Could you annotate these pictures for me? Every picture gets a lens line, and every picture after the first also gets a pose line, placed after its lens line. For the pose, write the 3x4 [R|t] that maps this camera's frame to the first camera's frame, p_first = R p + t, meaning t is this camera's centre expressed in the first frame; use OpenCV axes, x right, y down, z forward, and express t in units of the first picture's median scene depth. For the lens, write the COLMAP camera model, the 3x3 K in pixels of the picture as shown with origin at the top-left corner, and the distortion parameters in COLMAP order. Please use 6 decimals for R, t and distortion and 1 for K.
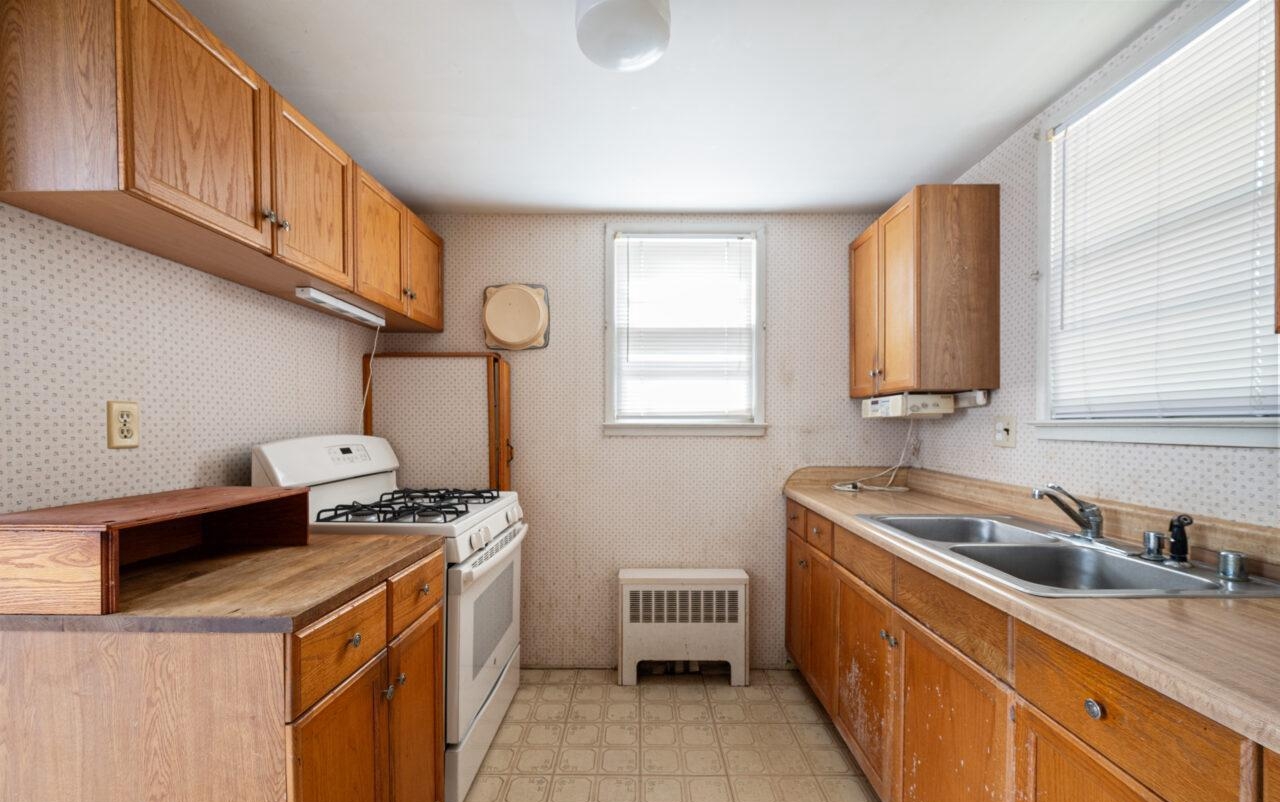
lens RADIAL K [[503.0, 0, 640.4], [0, 503.0, 430.9], [0, 0, 1]] dist [-0.001662, -0.000076]
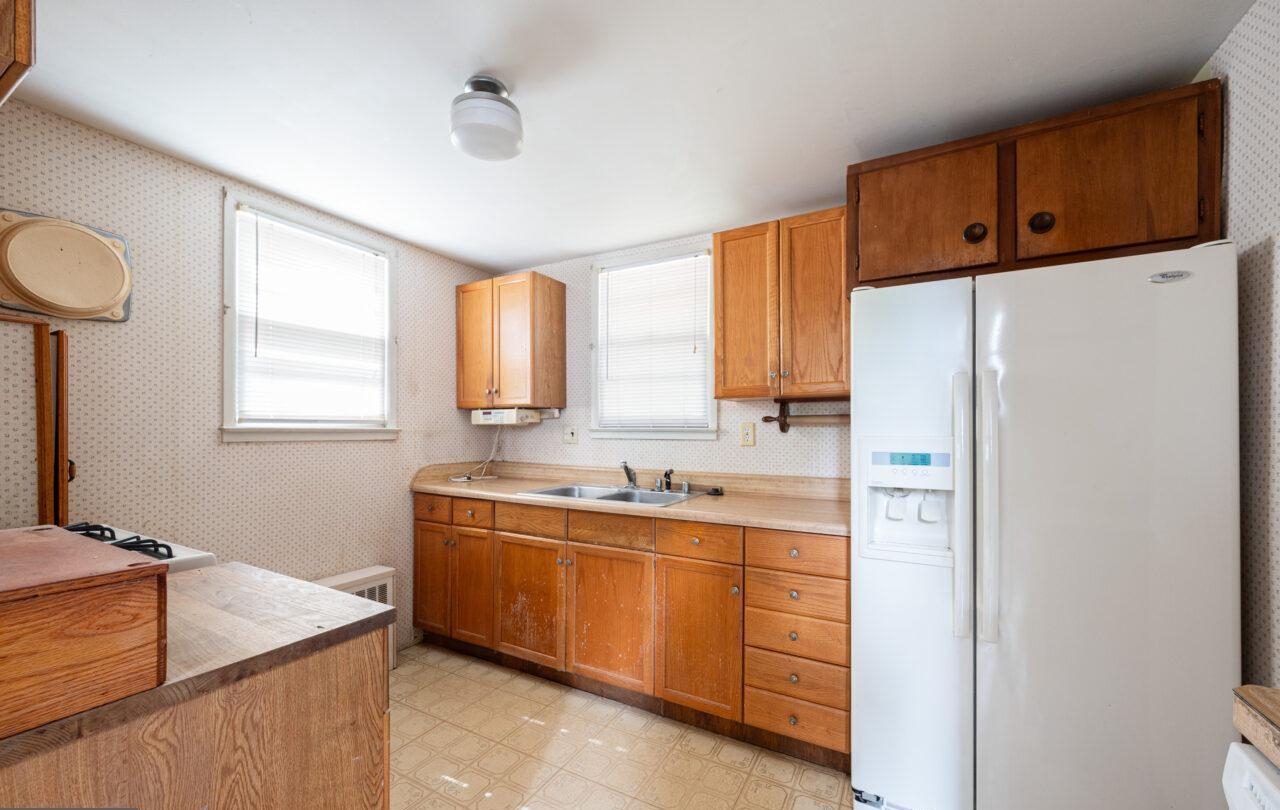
lens RADIAL K [[503.2, 0, 639.4], [0, 503.2, 425.5], [0, 0, 1]] dist [-0.001879, -0.000063]
pose [[0.477508, 0.008680, 0.878584, -0.507749], [0.006673, 0.999887, -0.013506, -0.002446], [-0.878602, 0.012312, 0.477396, 0.003882]]
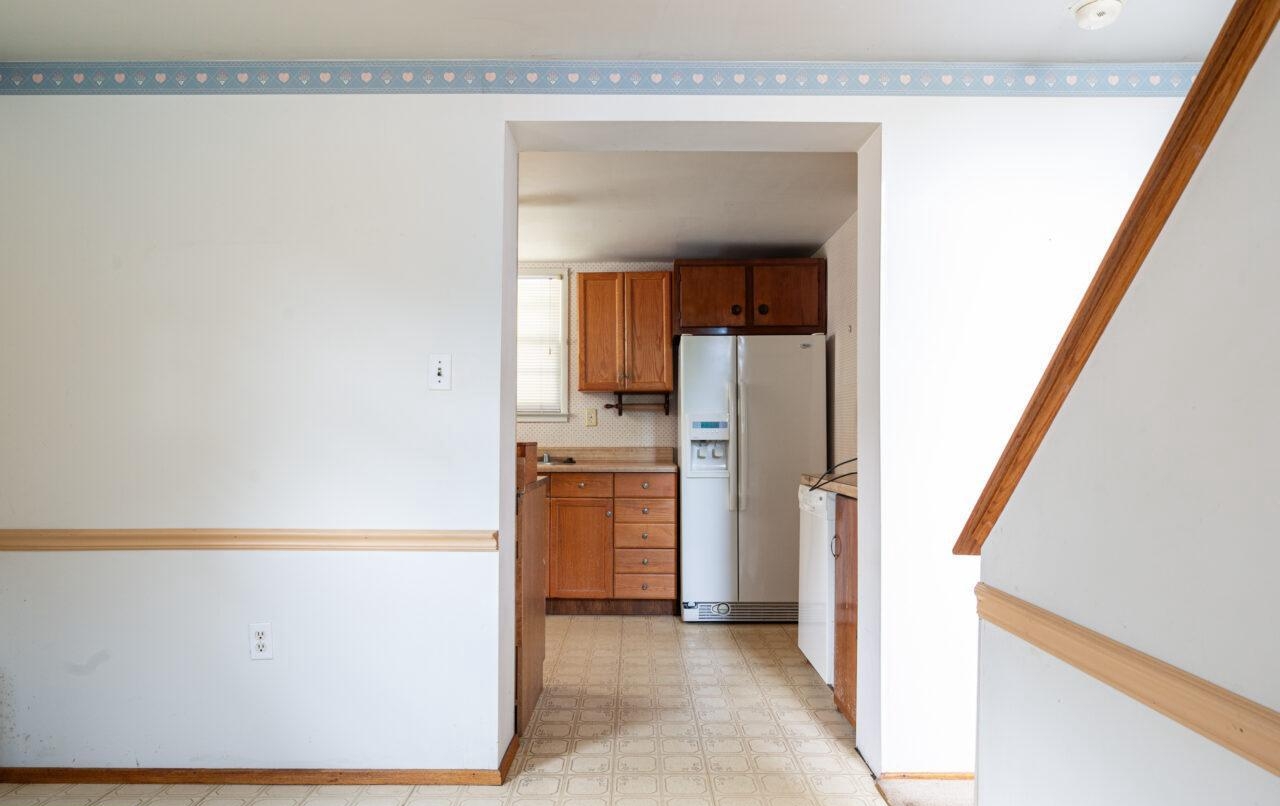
lens RADIAL K [[791.5, 0, 640.0], [0, 791.5, 403.0], [0, 0, 1]] dist [0.001327, 0.000013]
pose [[-0.002424, 0.039352, 0.999222, -1.714491], [0.010793, 0.999168, -0.039323, 0.052292], [-0.999939, 0.010689, -0.002846, 0.180123]]
